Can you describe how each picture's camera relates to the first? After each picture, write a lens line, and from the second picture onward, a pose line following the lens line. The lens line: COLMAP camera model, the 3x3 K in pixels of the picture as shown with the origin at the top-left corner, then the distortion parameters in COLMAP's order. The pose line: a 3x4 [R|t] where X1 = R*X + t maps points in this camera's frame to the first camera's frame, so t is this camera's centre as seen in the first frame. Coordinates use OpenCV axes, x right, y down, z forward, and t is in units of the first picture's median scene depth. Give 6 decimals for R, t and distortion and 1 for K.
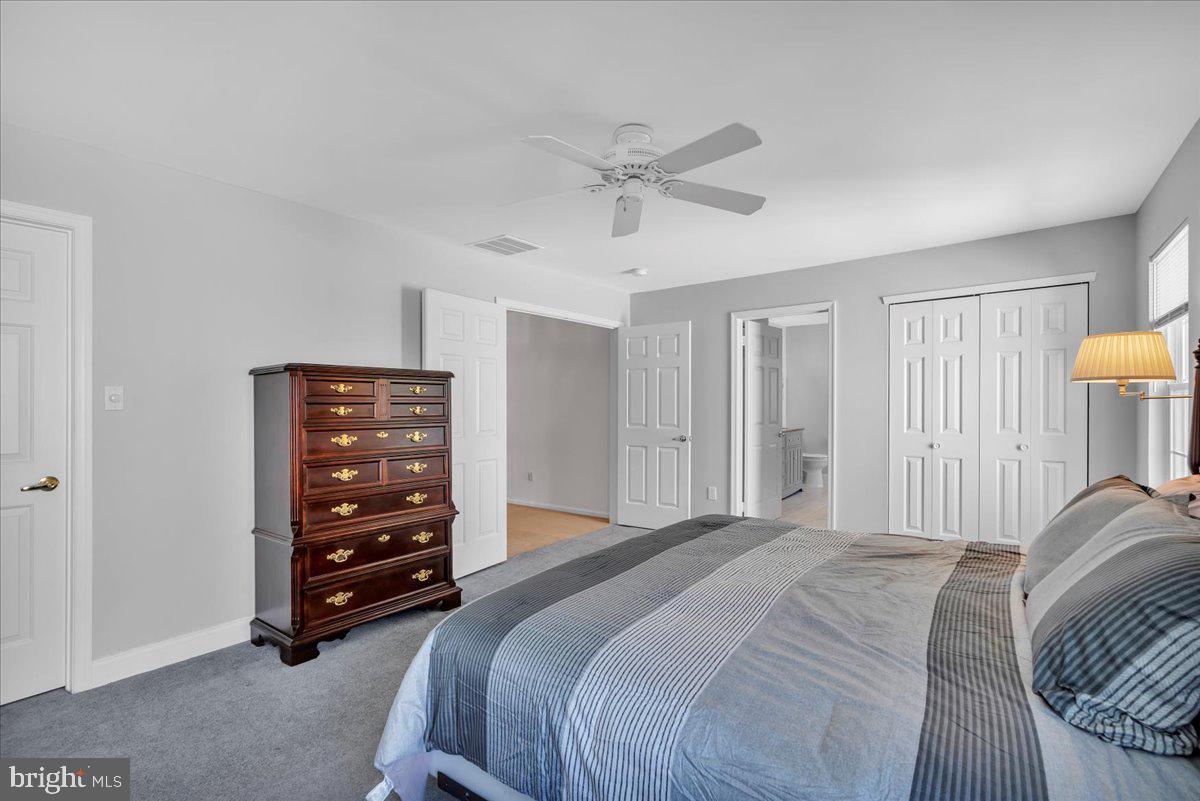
lens RADIAL K [[545.8, 0, 600.0], [0, 545.8, 400.5], [0, 0, 1]] dist [0.000892, 0.000259]
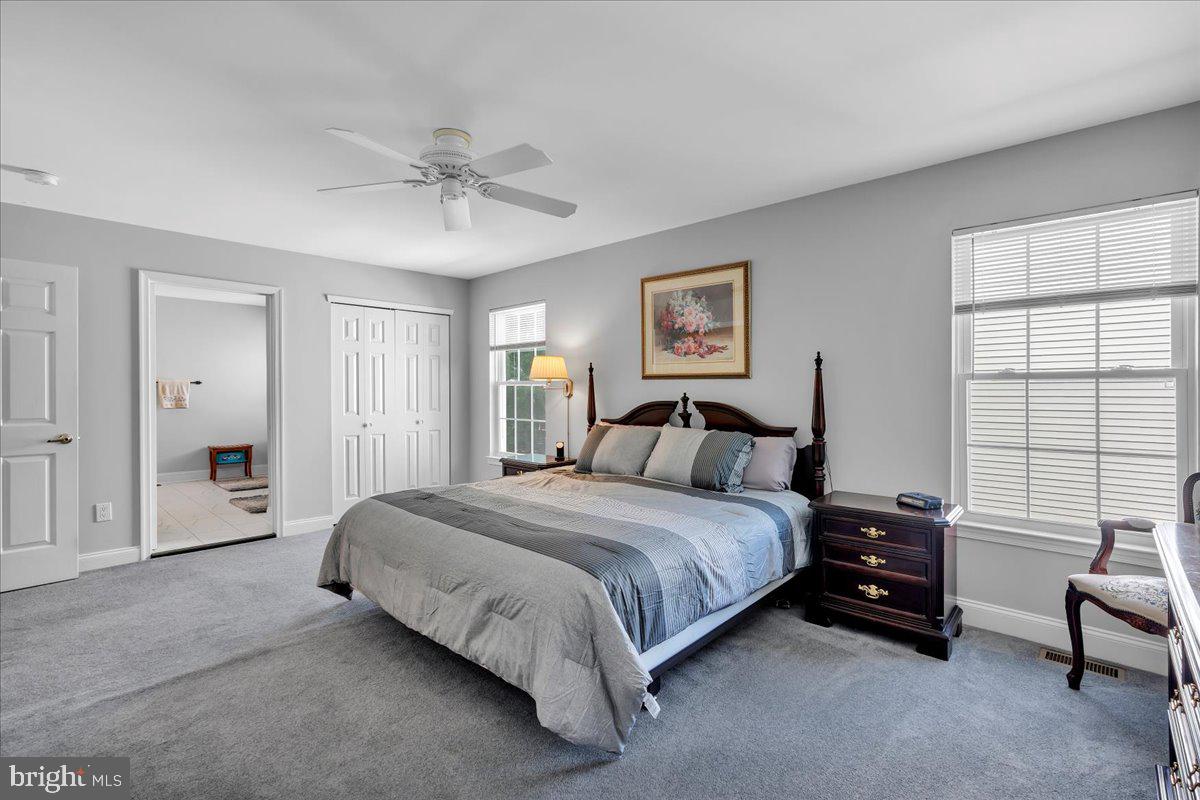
lens RADIAL K [[546.1, 0, 602.1], [0, 546.1, 393.5], [0, 0, 1]] dist [-0.000672, 0.000469]
pose [[0.119802, 0.007223, 0.992771, -0.544714], [-0.009221, 0.999938, -0.006163, 0.013888], [-0.992755, -0.008416, 0.119861, 0.323639]]
